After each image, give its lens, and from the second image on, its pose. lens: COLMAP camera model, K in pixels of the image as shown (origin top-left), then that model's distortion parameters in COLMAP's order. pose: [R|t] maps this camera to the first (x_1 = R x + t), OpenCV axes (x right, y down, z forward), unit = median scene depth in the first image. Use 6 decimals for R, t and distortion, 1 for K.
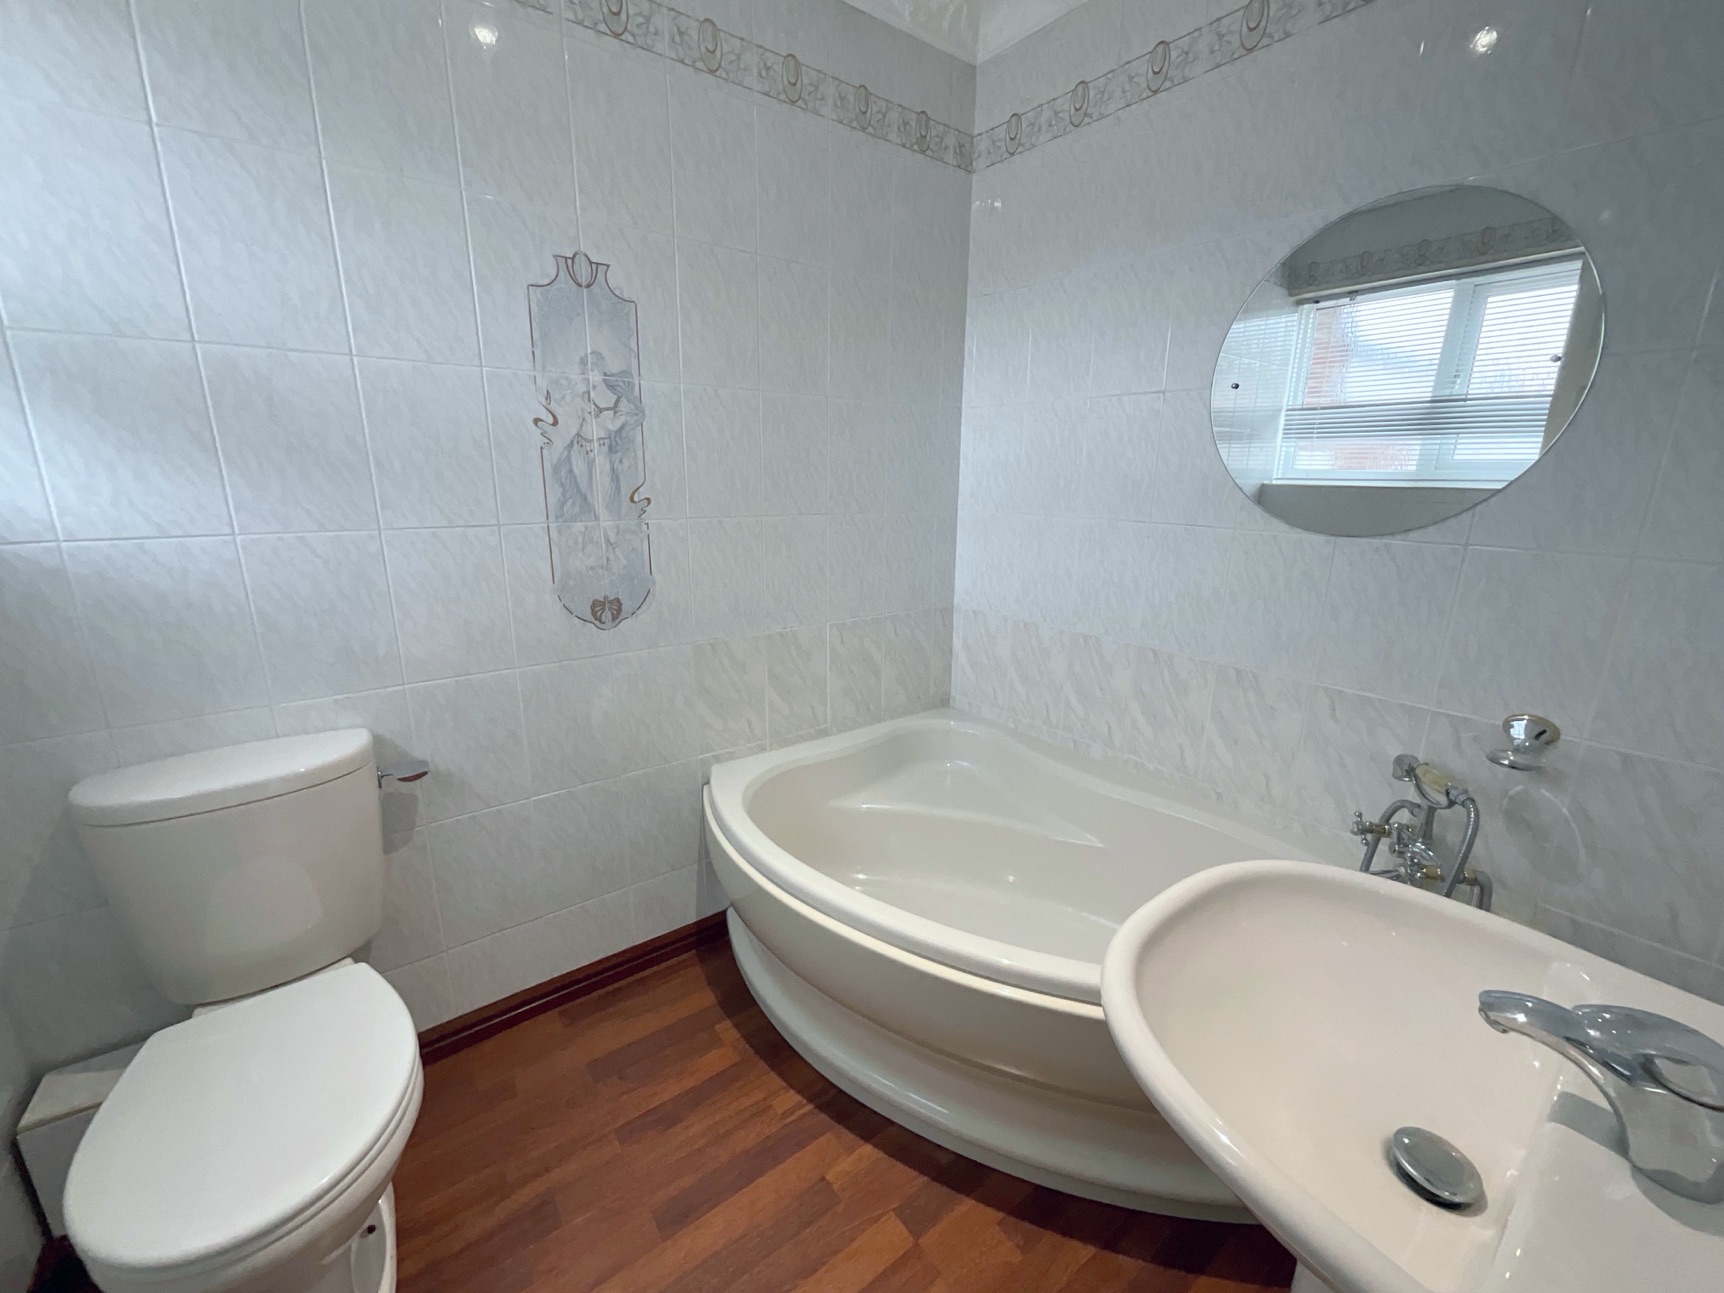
lens RADIAL K [[696.2, 0, 862.6], [0, 696.2, 647.1], [0, 0, 1]] dist [-0.002341, 0.001078]
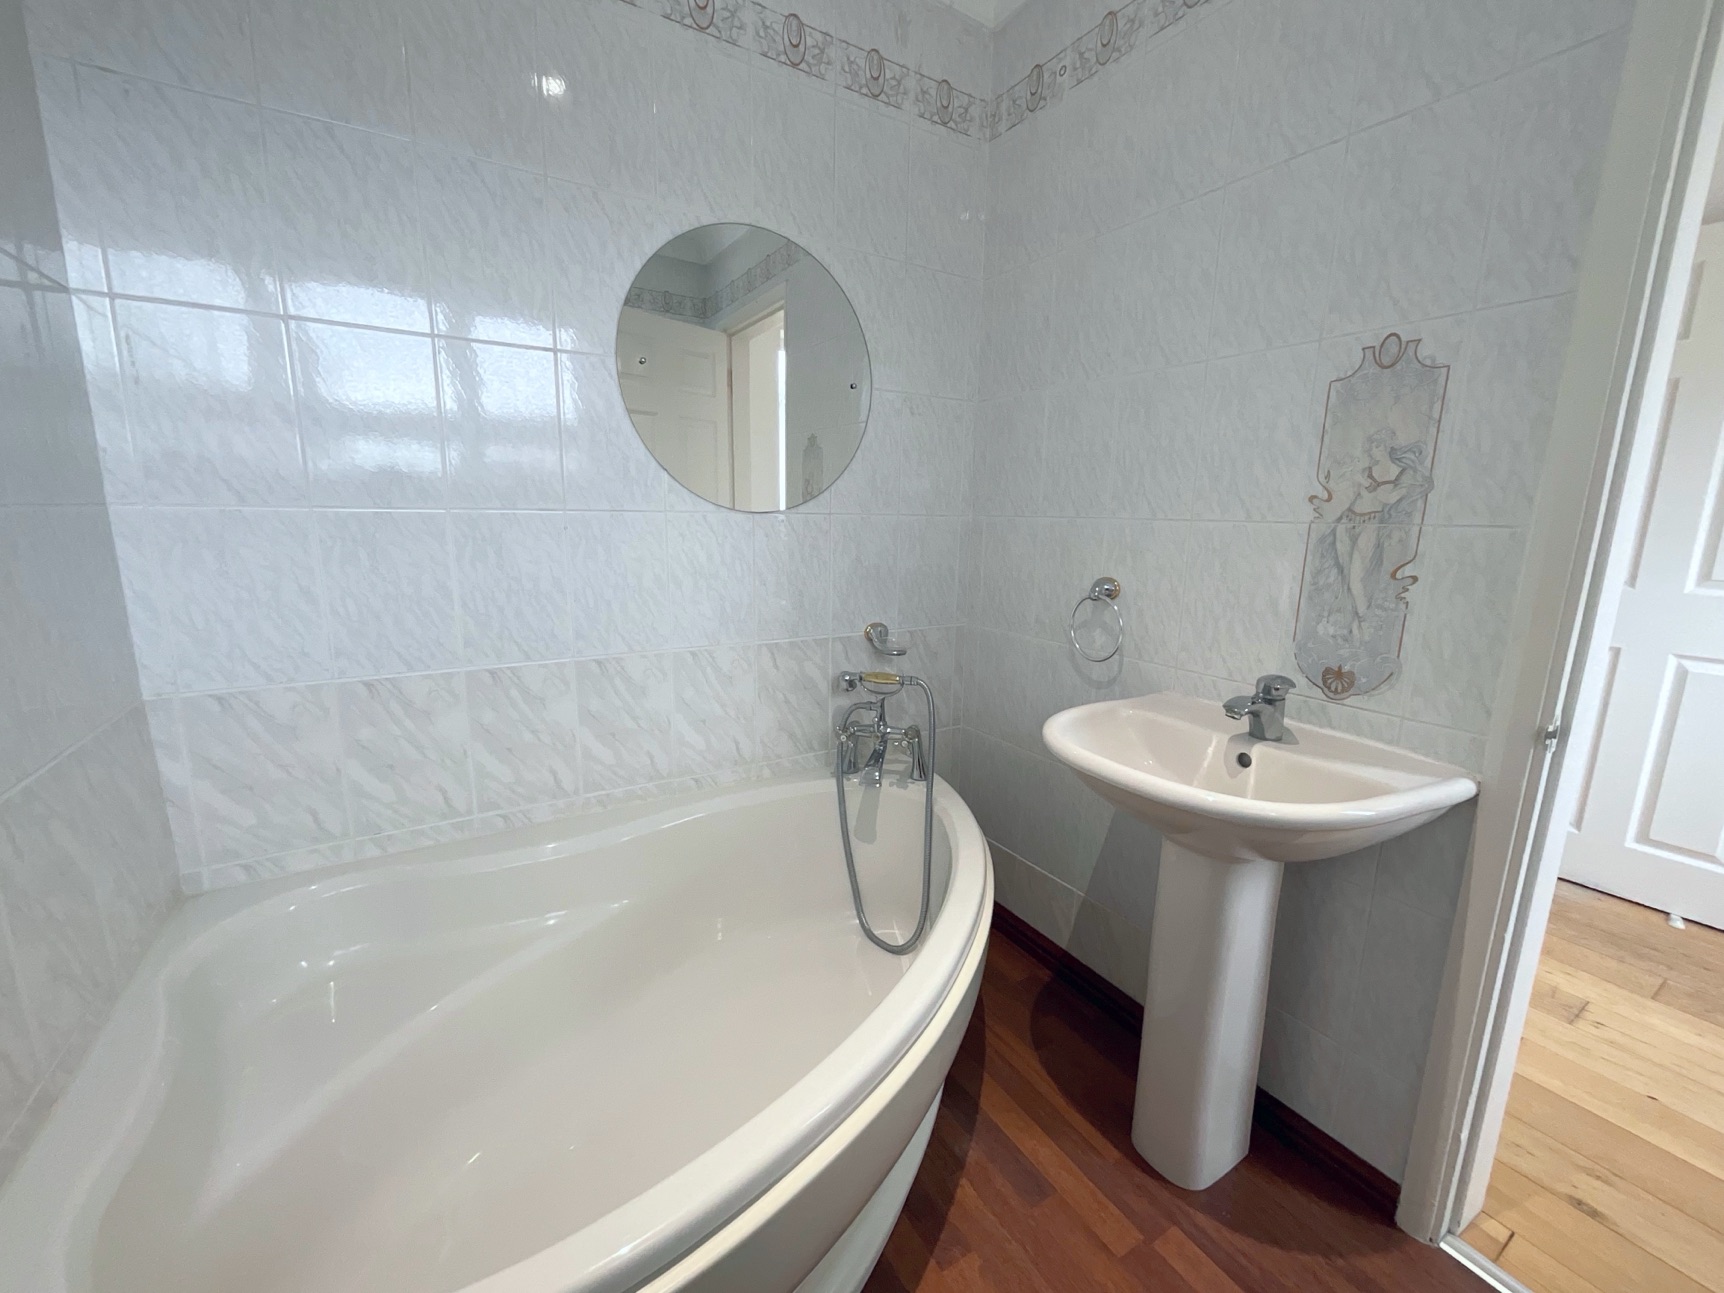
lens RADIAL K [[696.2, 0, 862.6], [0, 696.2, 647.1], [0, 0, 1]] dist [-0.002341, 0.001078]
pose [[0.103585, -0.208267, 0.972571, -0.384243], [0.226954, 0.956984, 0.180757, -0.094825], [-0.968381, 0.202005, 0.146397, 0.588383]]
